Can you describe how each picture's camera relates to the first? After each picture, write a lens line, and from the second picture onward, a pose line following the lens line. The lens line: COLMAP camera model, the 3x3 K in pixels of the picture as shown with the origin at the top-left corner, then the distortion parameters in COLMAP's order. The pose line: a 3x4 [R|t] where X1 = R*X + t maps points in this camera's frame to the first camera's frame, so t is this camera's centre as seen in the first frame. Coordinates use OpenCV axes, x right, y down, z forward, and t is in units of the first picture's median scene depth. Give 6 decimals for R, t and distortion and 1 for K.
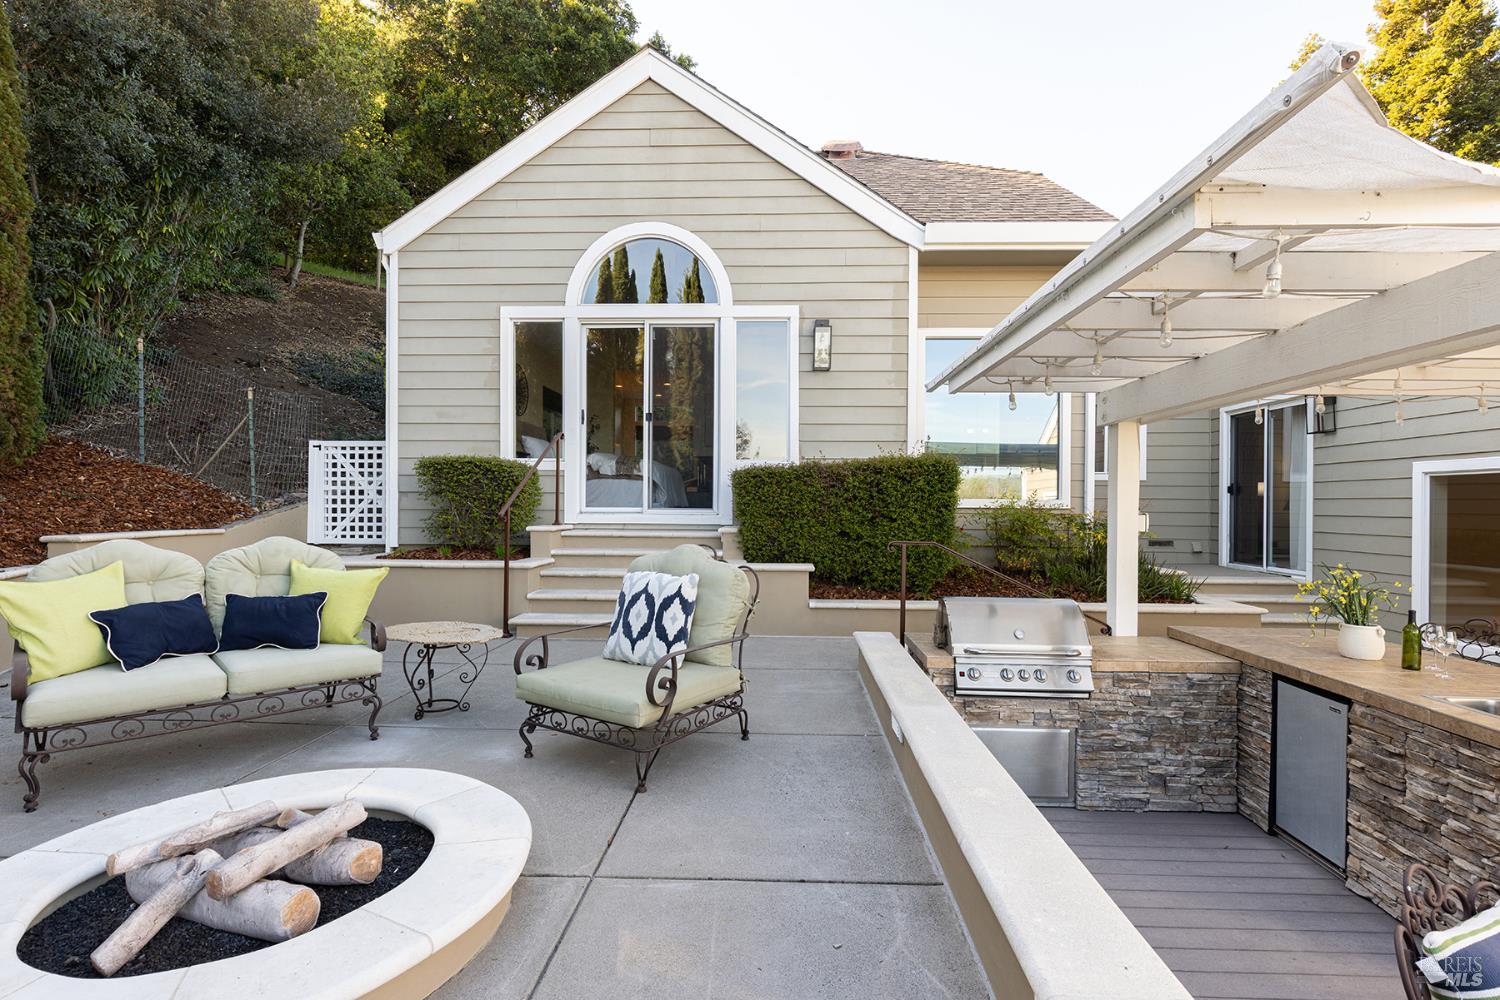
lens RADIAL K [[718.9, 0, 751.1], [0, 718.9, 506.6], [0, 0, 1]] dist [0.004057, -0.000783]
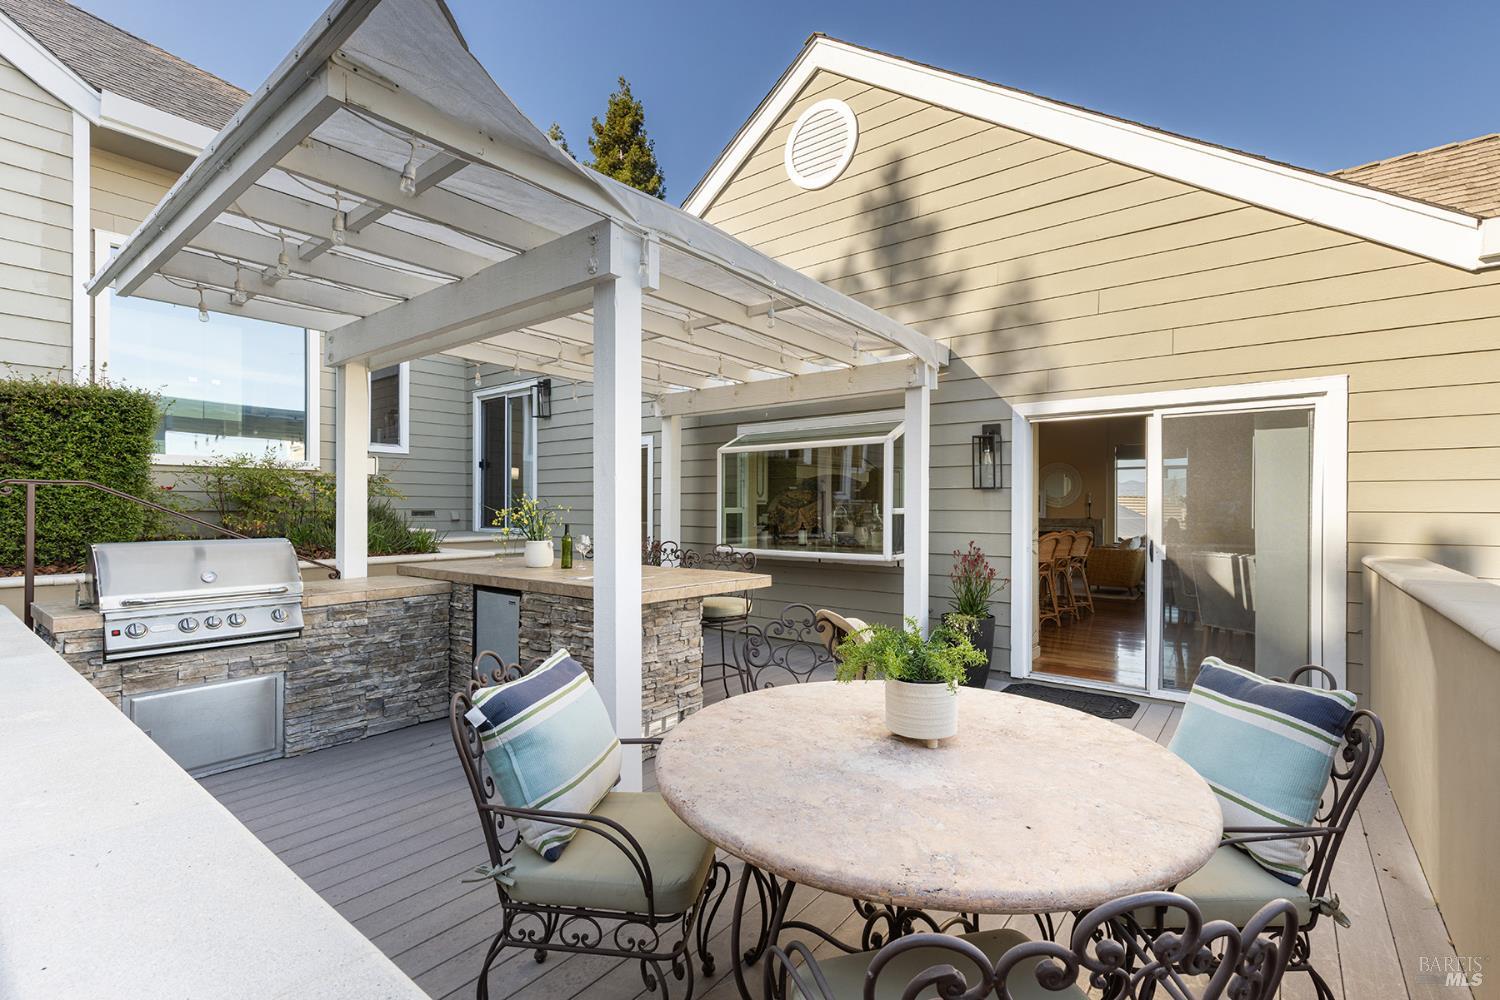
lens RADIAL K [[678.2, 0, 772.2], [0, 678.2, 502.1], [0, 0, 1]] dist [0.013216, -0.003387]
pose [[0.571792, -0.002349, 0.820395, 0.087265], [0.000179, 0.999996, 0.002739, 0.085599], [-0.820398, -0.001419, 0.571791, -0.028224]]
